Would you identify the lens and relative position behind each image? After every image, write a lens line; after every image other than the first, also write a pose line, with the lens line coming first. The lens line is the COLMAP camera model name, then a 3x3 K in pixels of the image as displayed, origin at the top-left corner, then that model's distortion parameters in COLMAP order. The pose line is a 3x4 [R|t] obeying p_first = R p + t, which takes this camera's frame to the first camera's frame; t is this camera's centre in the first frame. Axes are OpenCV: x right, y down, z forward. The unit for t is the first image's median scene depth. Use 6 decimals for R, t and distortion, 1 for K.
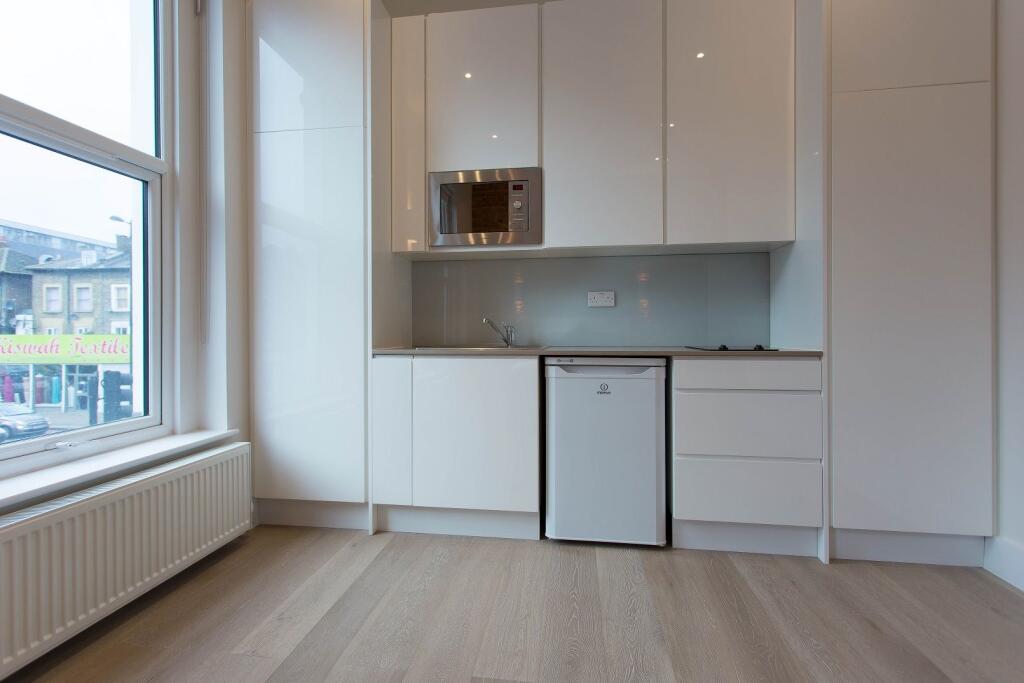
lens RADIAL K [[476.2, 0, 508.8], [0, 476.2, 328.2], [0, 0, 1]] dist [0.003807, 0.000317]
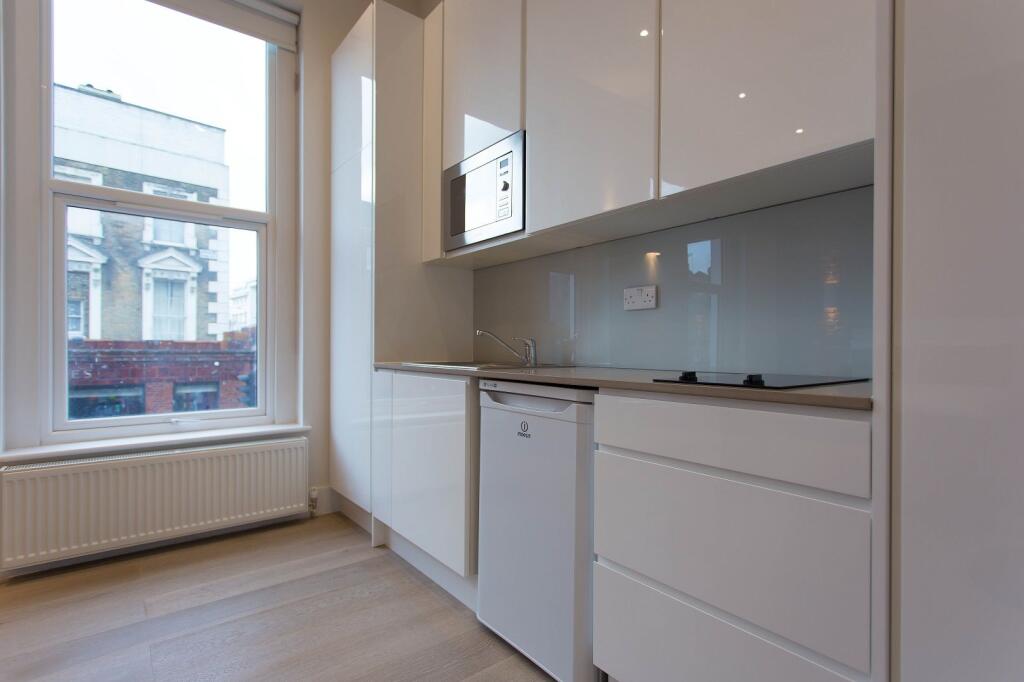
lens RADIAL K [[486.7, 0, 512.9], [0, 486.7, 347.1], [0, 0, 1]] dist [0.003765, 0.001203]
pose [[0.735792, 0.007262, -0.677169, 0.631787], [-0.003823, 0.999971, 0.006571, 0.004714], [0.677197, -0.002246, 0.735798, 0.453423]]
